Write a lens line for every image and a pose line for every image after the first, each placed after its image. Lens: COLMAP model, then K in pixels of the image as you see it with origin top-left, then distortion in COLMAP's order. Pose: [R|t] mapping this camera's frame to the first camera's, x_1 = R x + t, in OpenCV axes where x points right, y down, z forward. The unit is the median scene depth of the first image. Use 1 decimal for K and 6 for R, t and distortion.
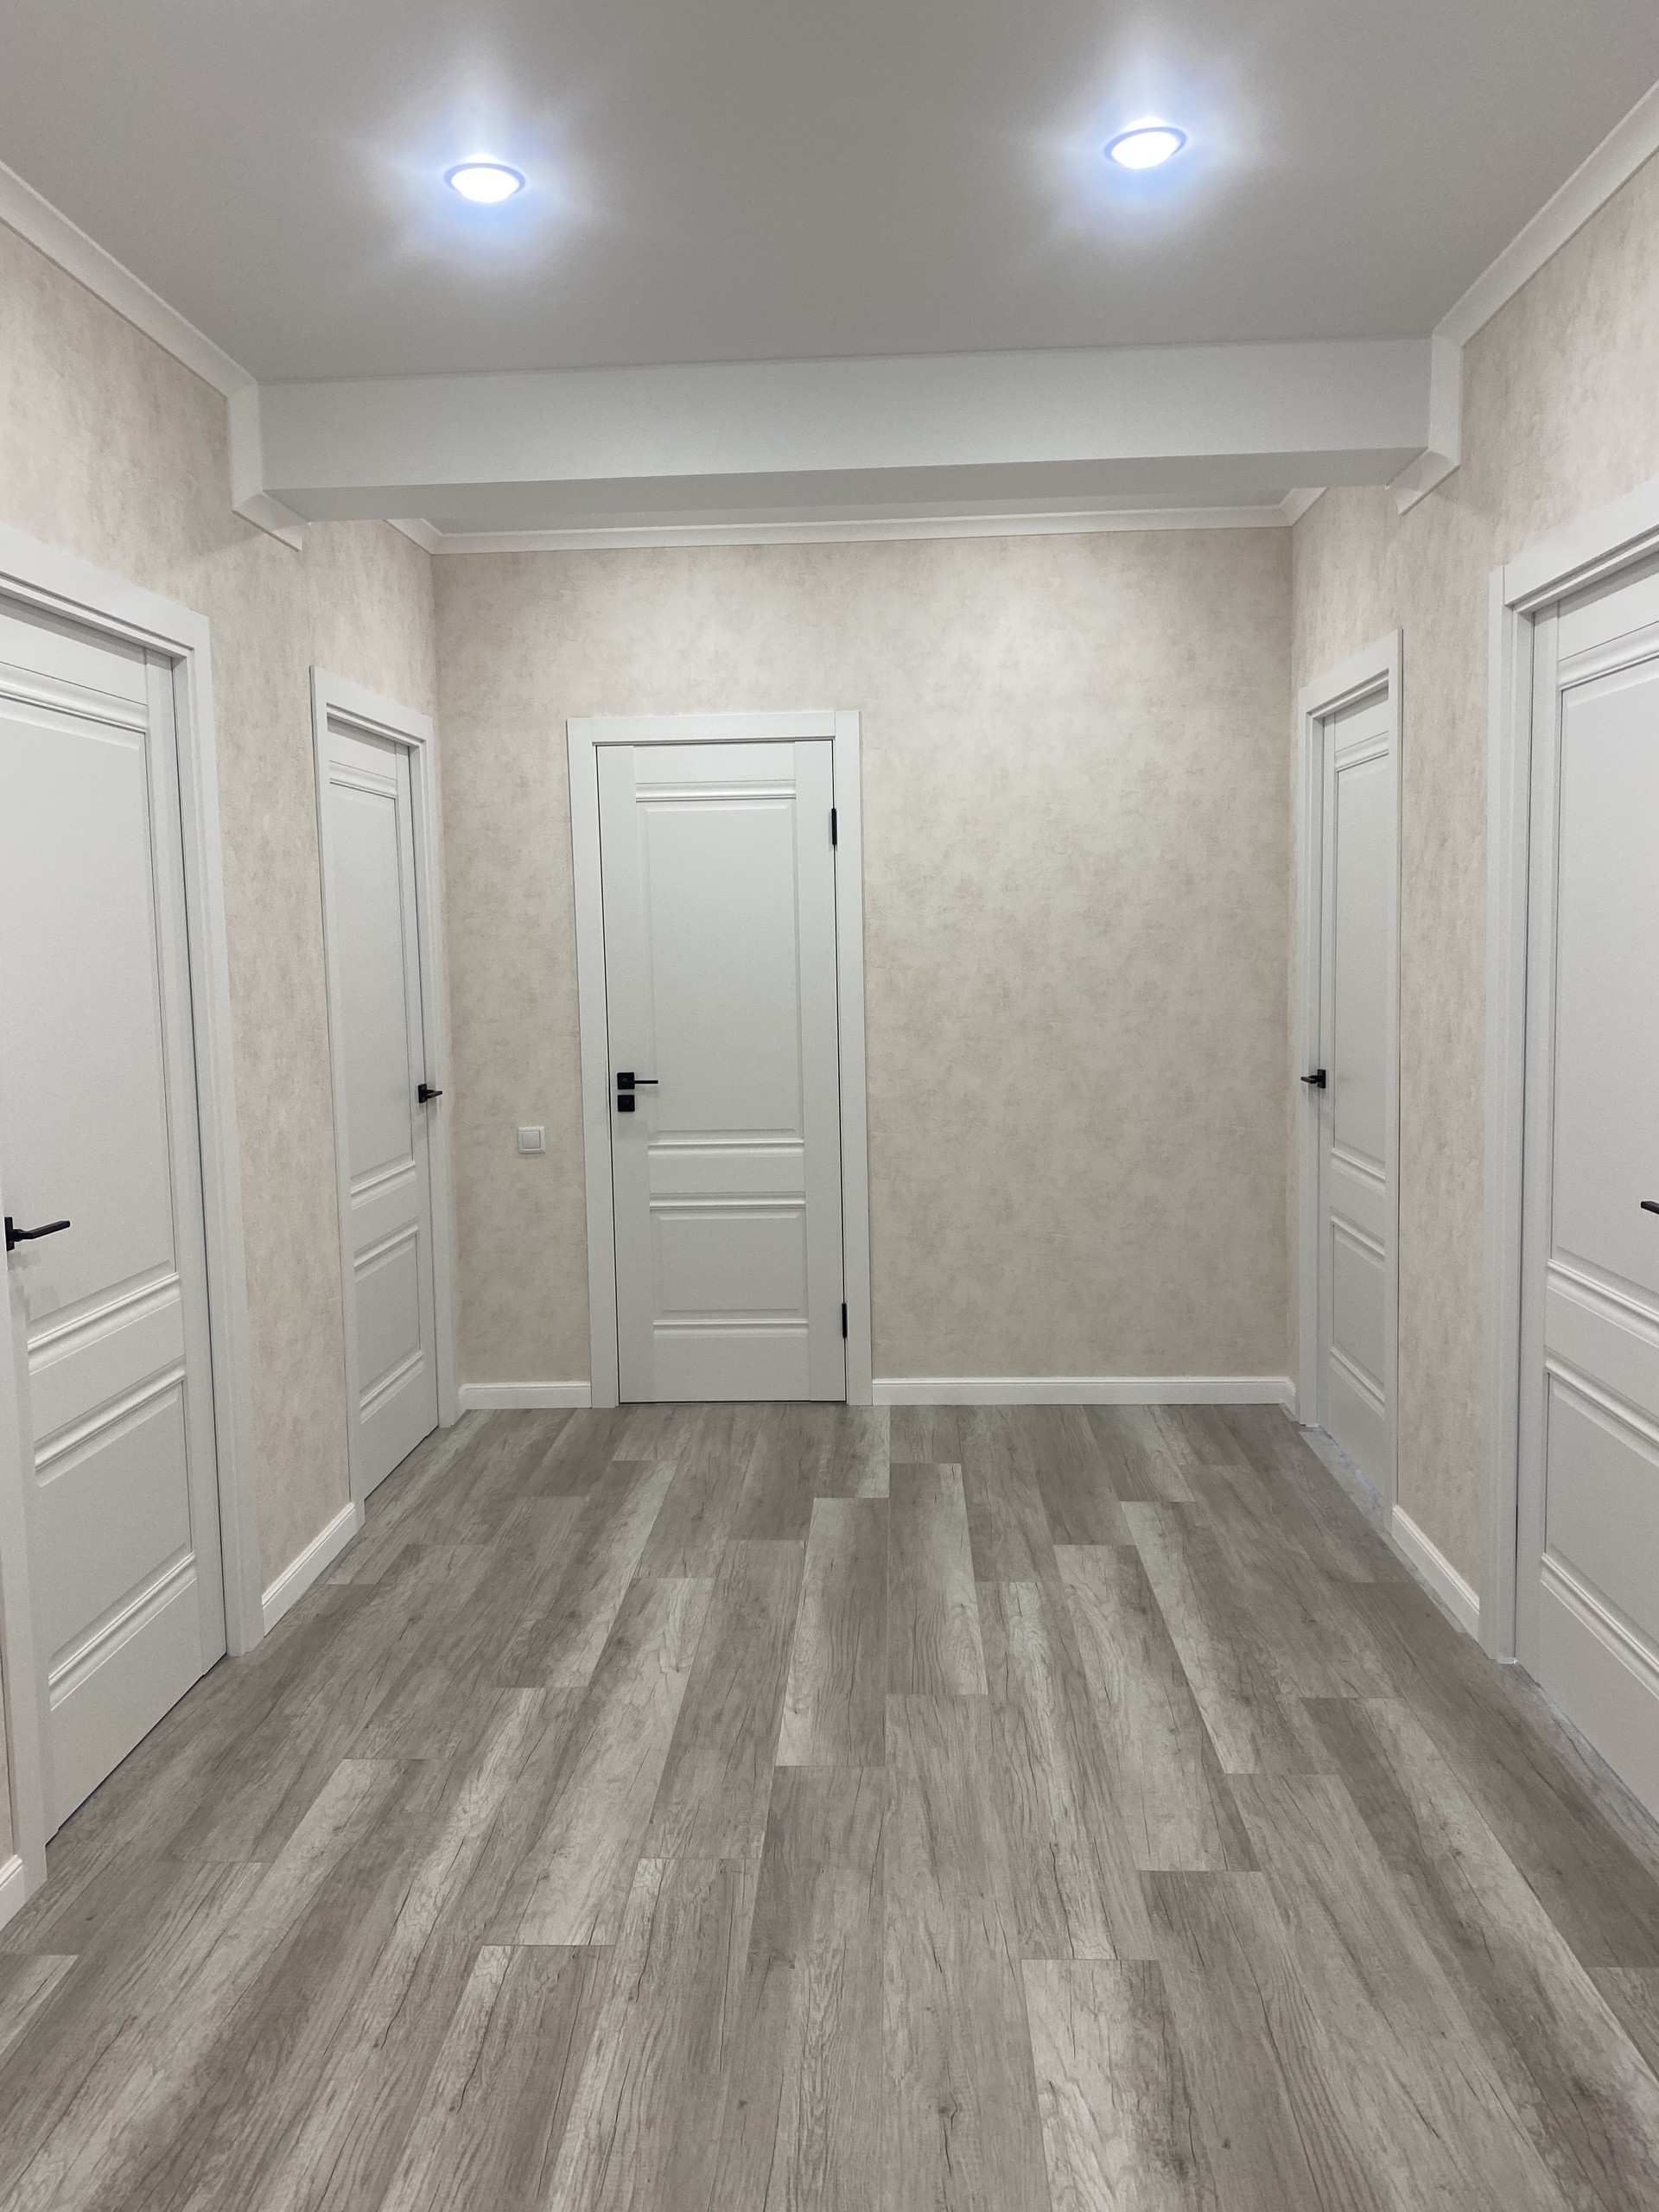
lens RADIAL K [[1647.4, 0, 828.5], [0, 1647.4, 1104.4], [0, 0, 1]] dist [-0.016583, -0.005602]
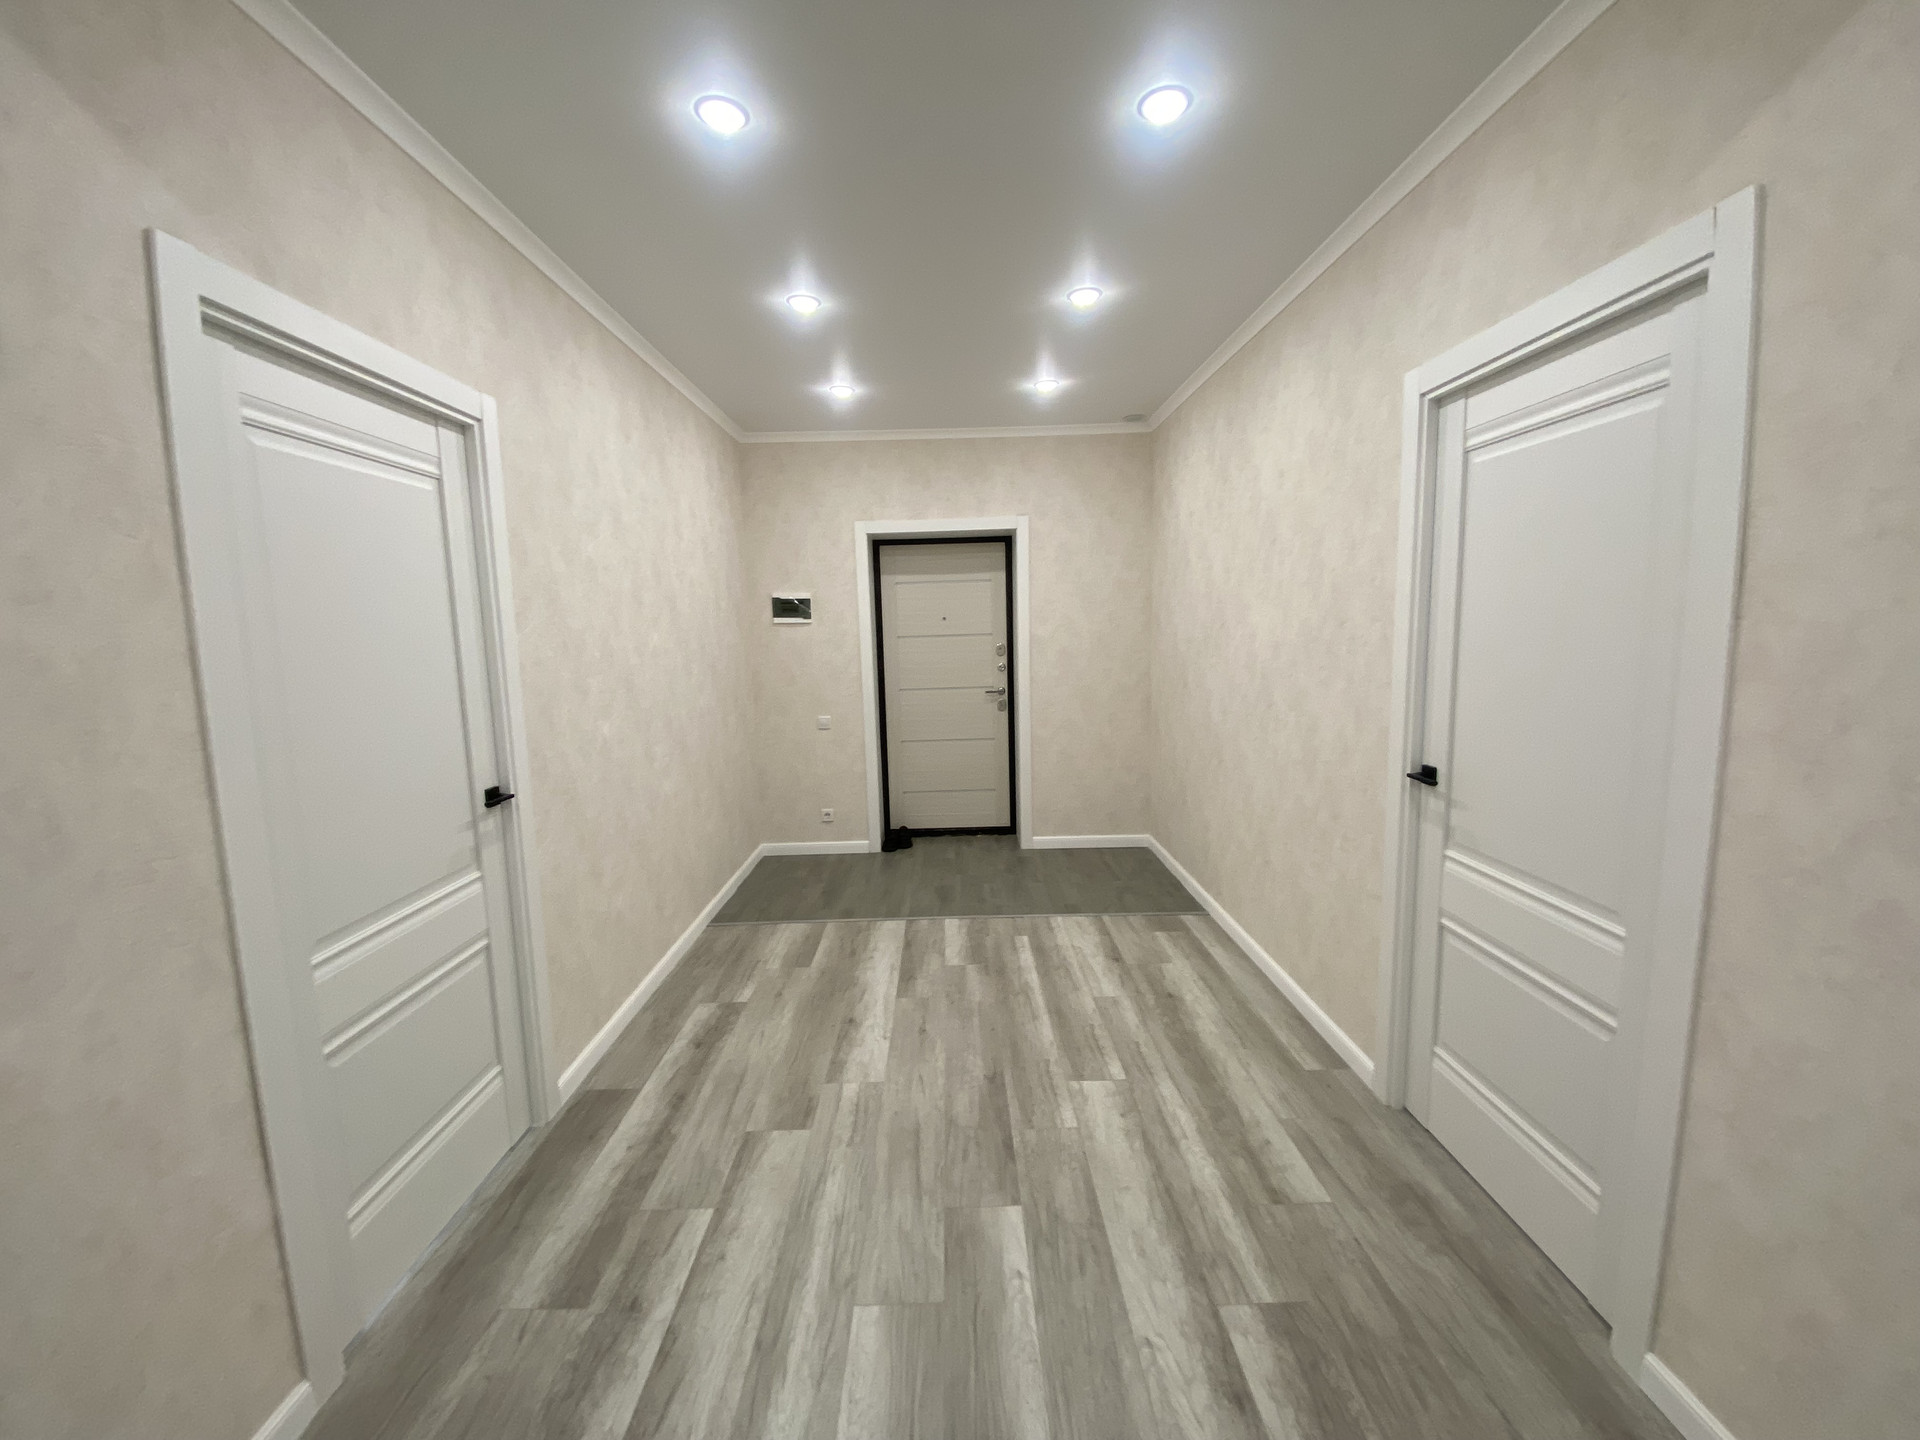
lens RADIAL K [[774.6, 0, 959.0], [0, 774.6, 717.4], [0, 0, 1]] dist [-0.013148, -0.001486]
pose [[-0.997426, 0.051908, -0.049466, 0.035190], [0.039822, 0.974714, 0.219881, -0.174586], [0.059629, 0.217345, -0.974272, 1.671417]]
